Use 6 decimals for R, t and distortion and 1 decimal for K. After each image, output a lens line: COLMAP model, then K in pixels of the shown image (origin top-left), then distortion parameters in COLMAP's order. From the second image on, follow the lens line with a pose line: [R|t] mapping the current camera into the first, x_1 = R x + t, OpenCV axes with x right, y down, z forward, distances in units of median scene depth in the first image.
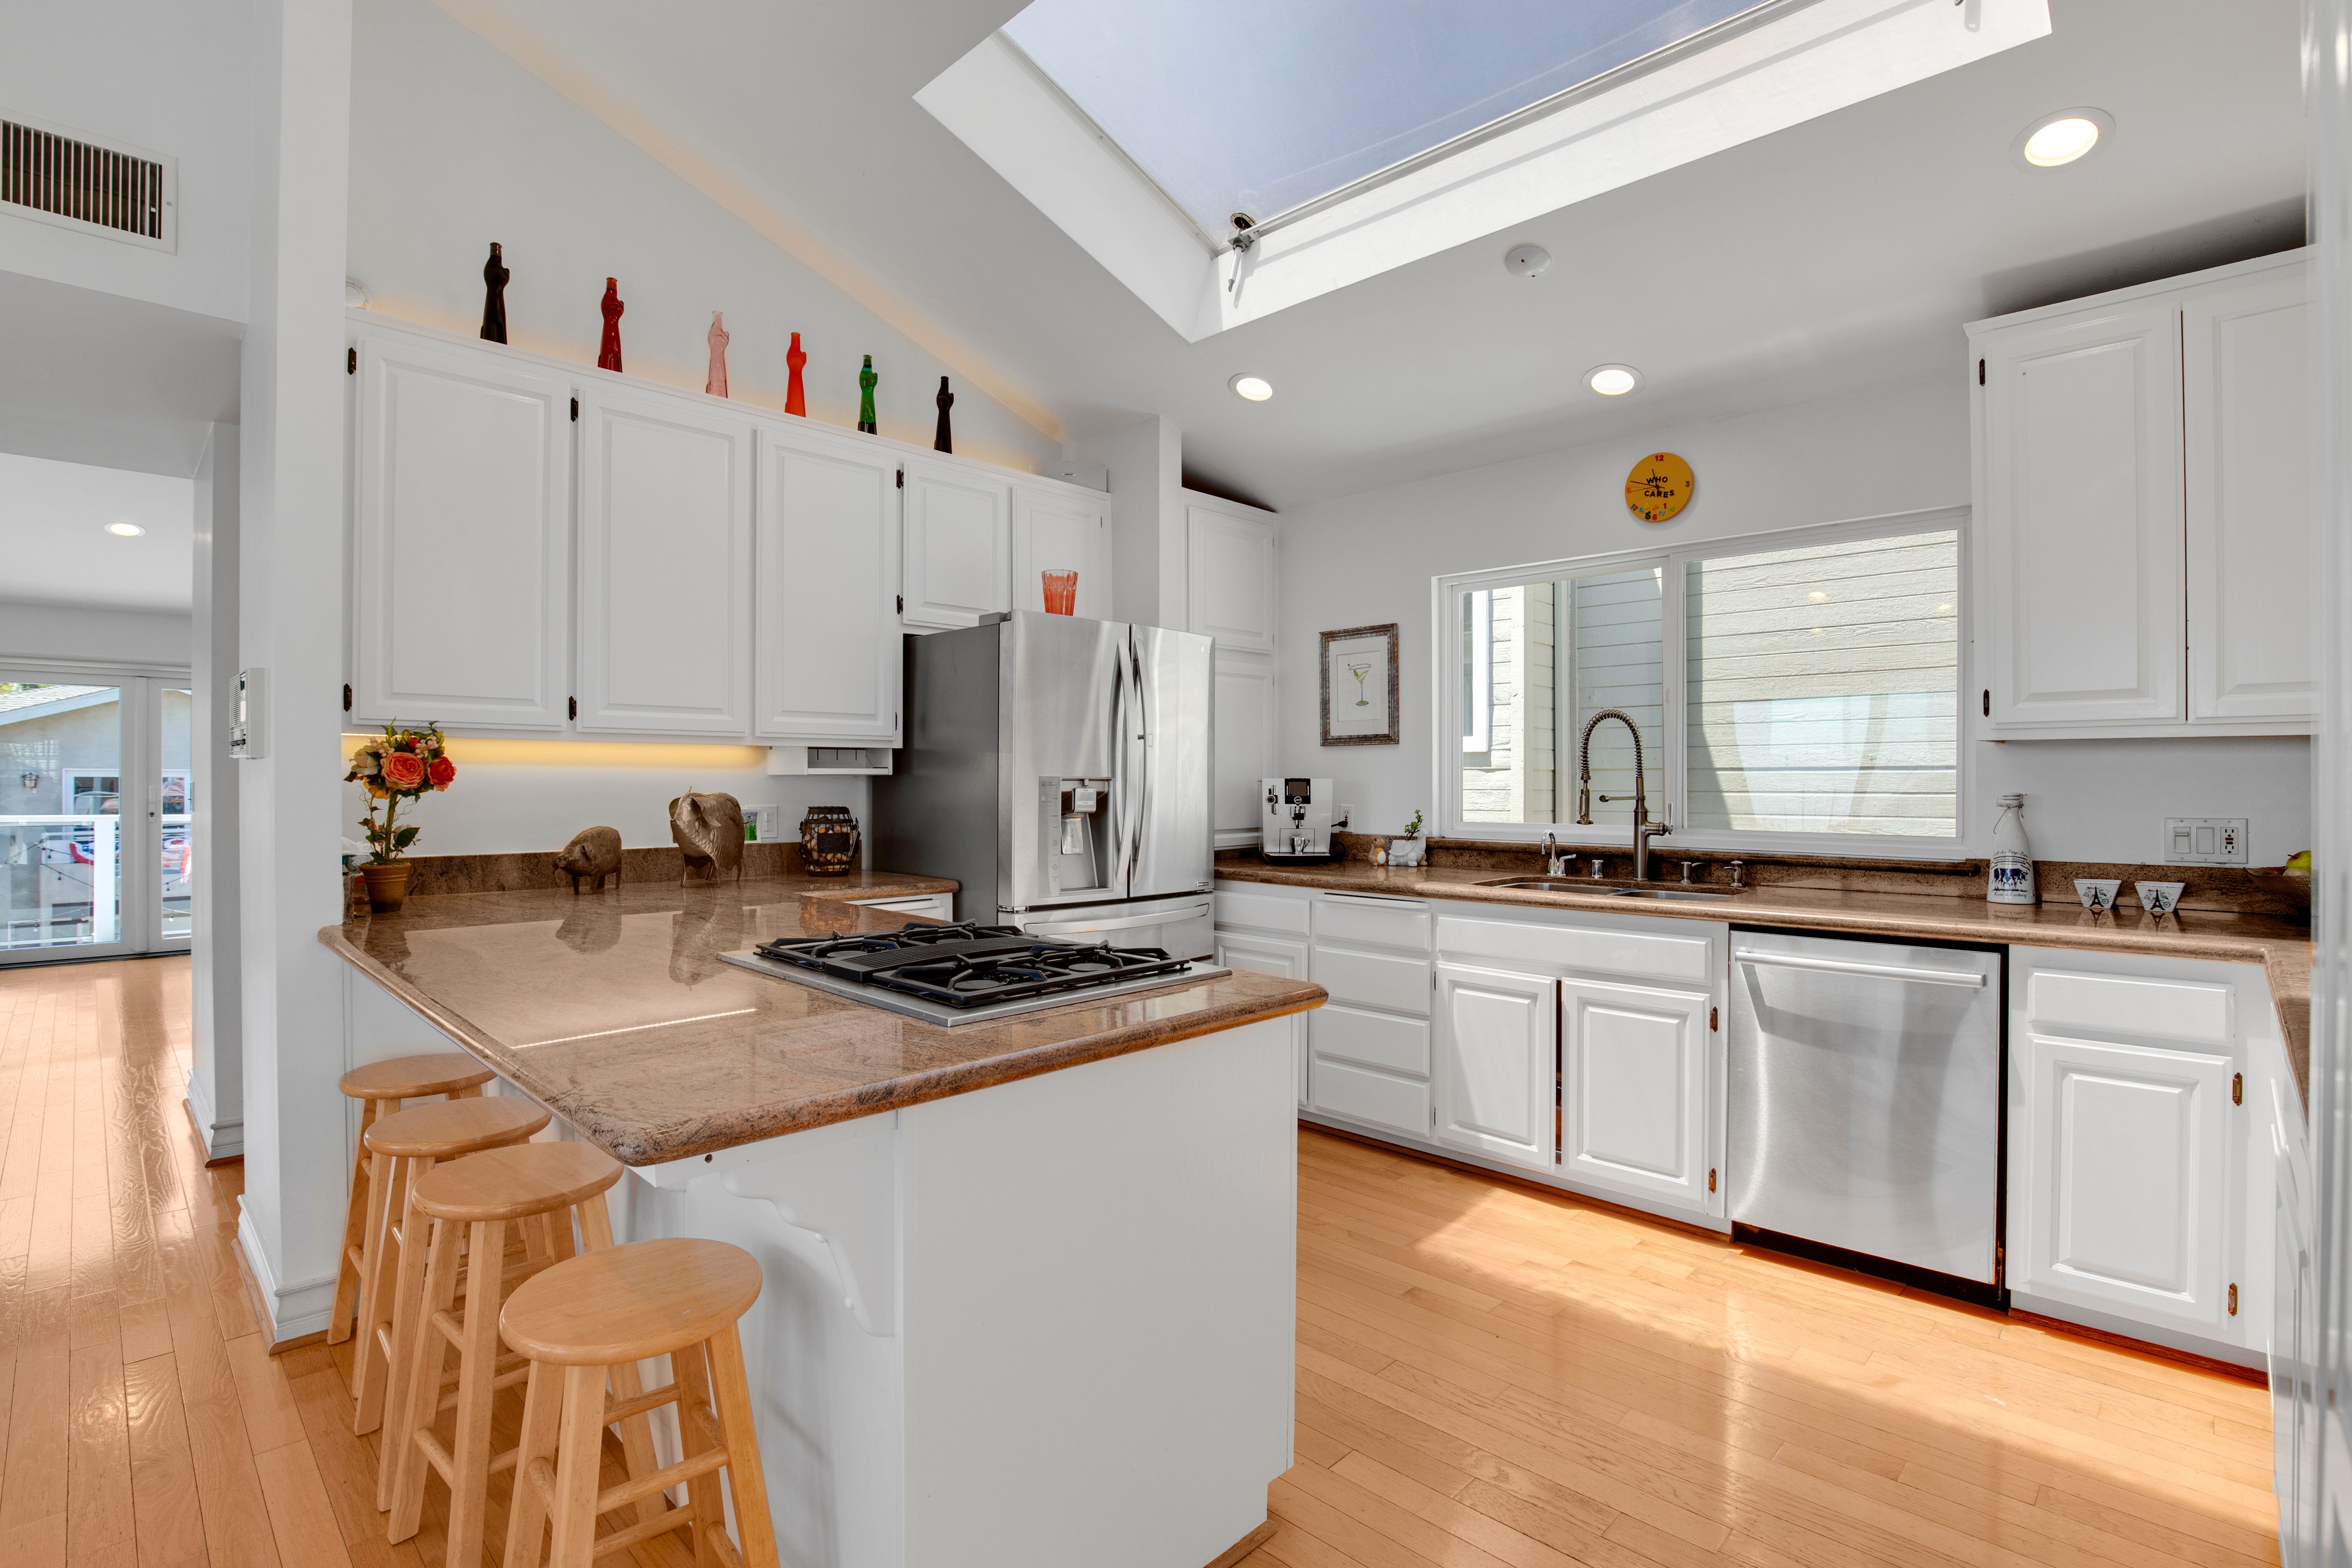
lens RADIAL K [[1102.7, 0, 1120.6], [0, 1102.7, 783.2], [0, 0, 1]] dist [-0.008032, -0.000154]
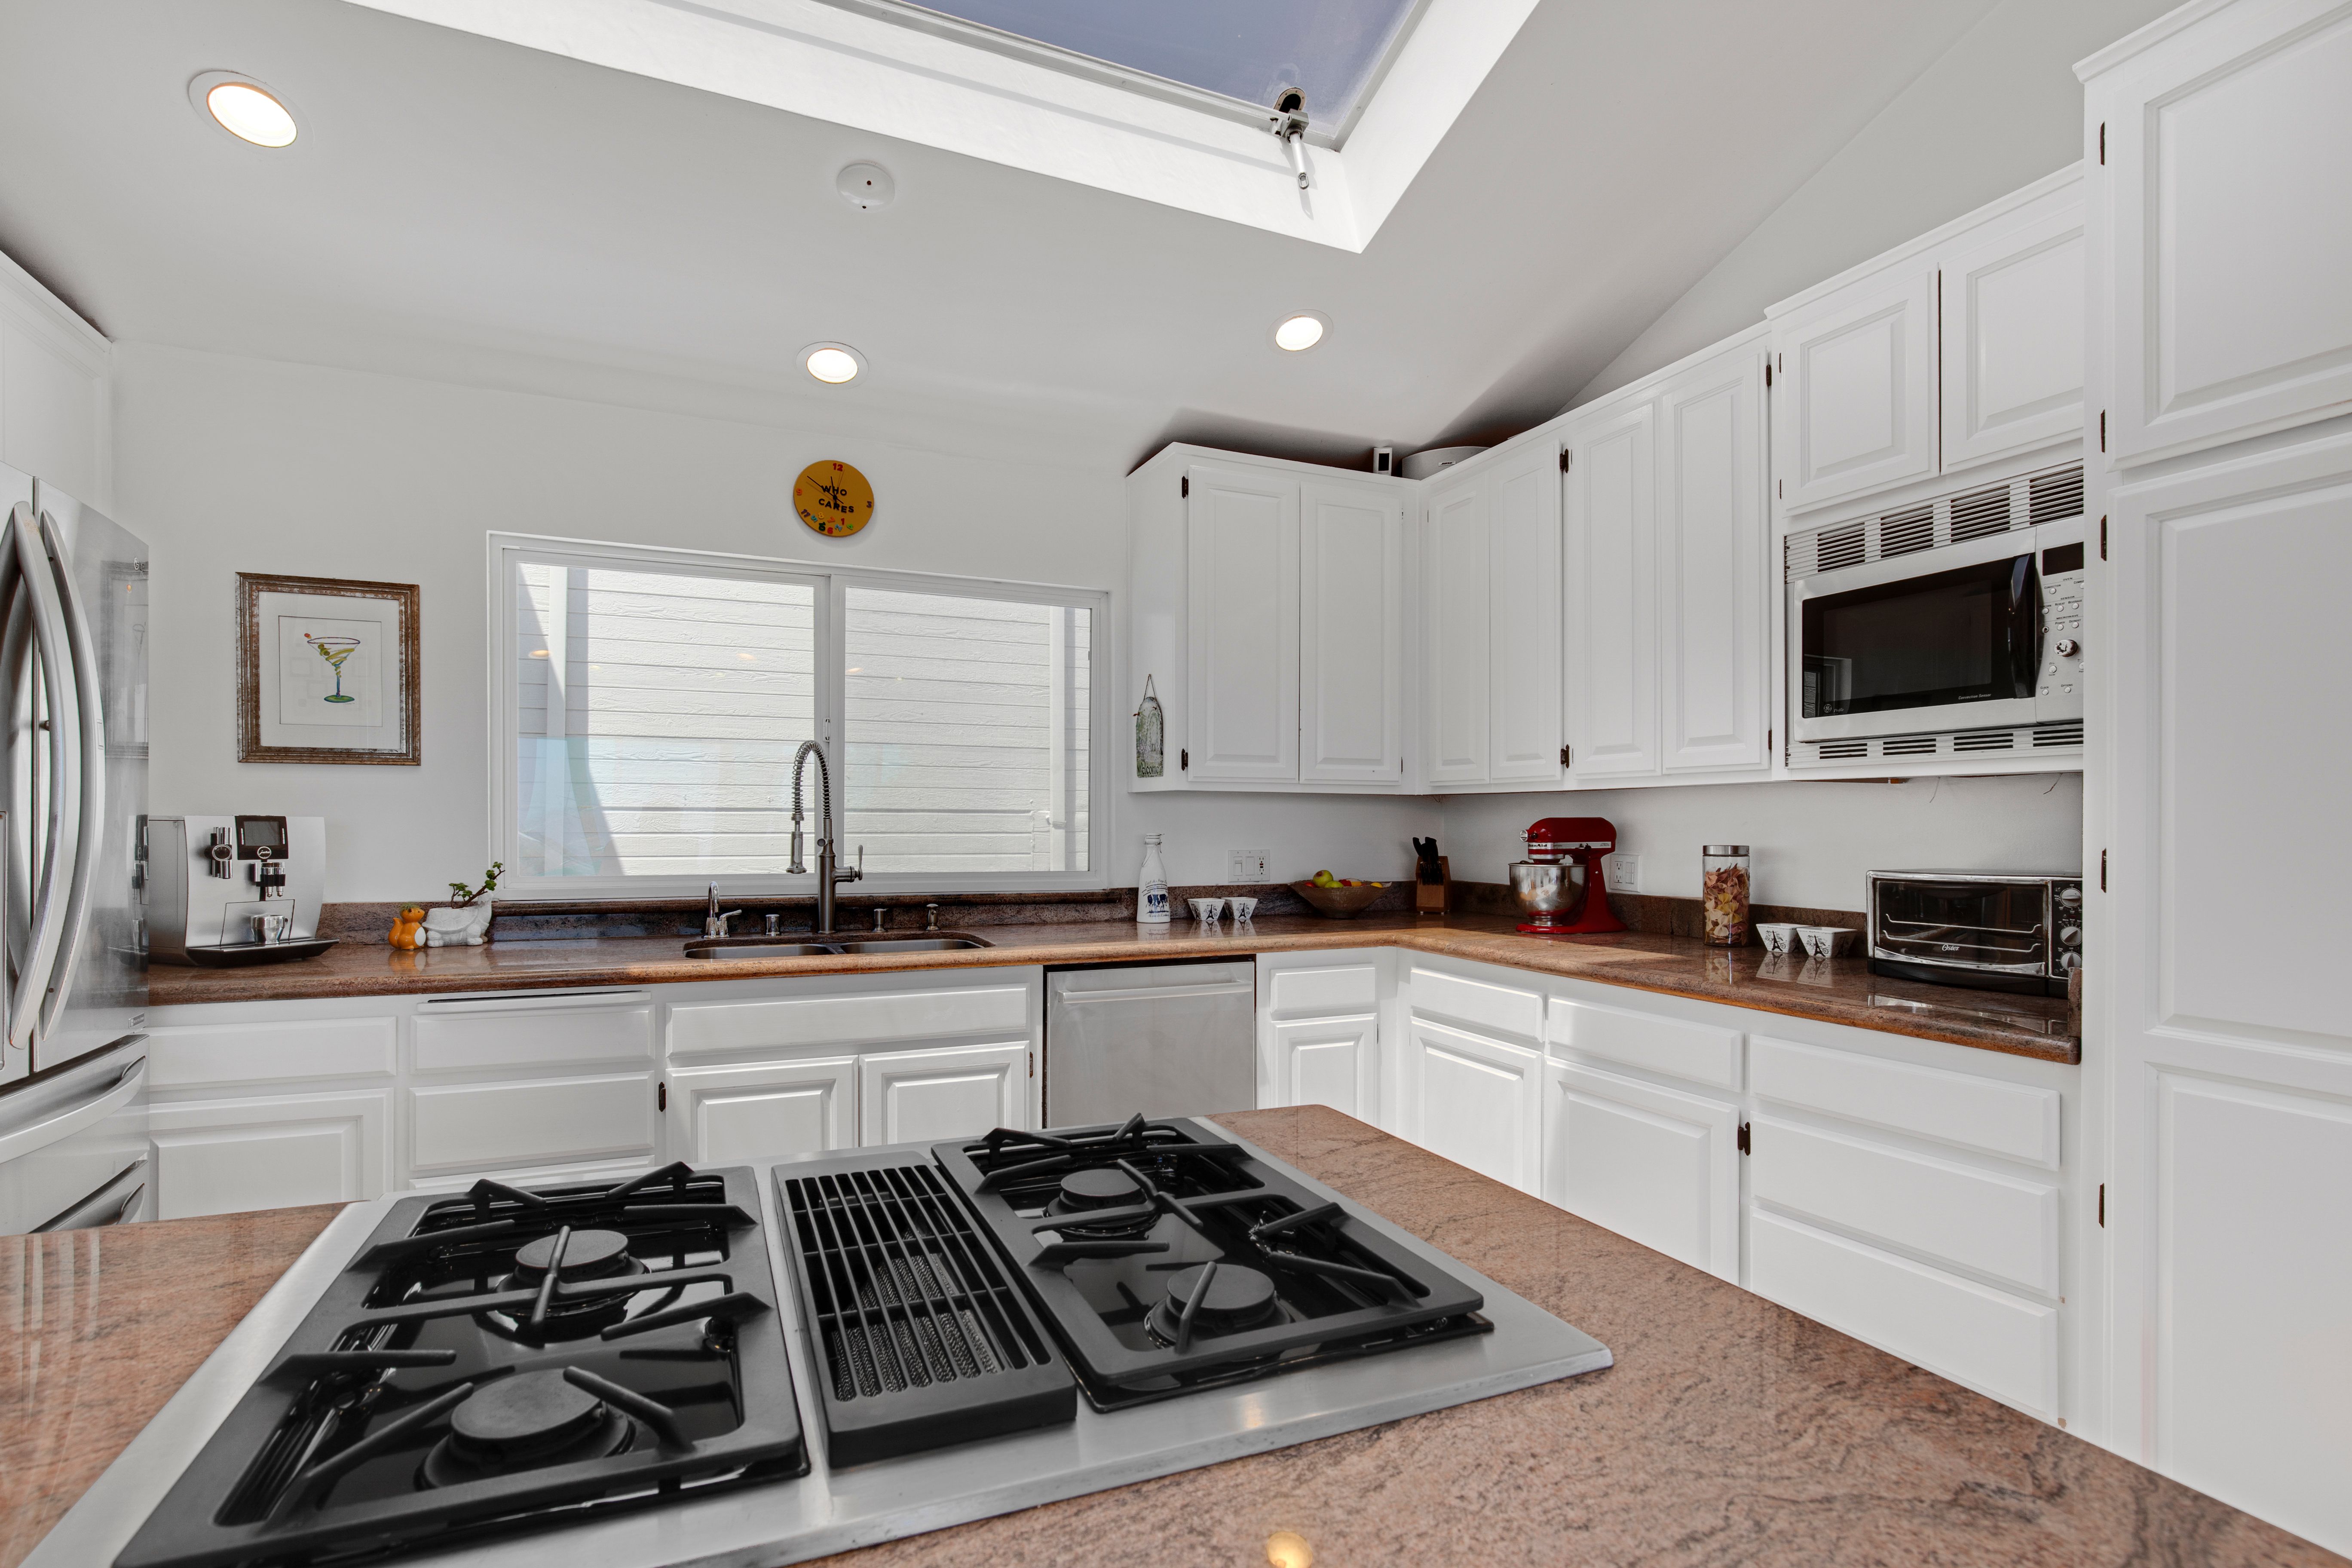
lens RADIAL K [[1102.7, 0, 1143.2], [0, 1102.7, 835.9], [0, 0, 1]] dist [-0.008032, -0.000154]
pose [[0.355263, -0.010623, 0.934706, -0.266153], [-0.001852, 0.999925, 0.012068, -0.002051], [-0.934764, -0.006018, 0.355217, 0.425860]]
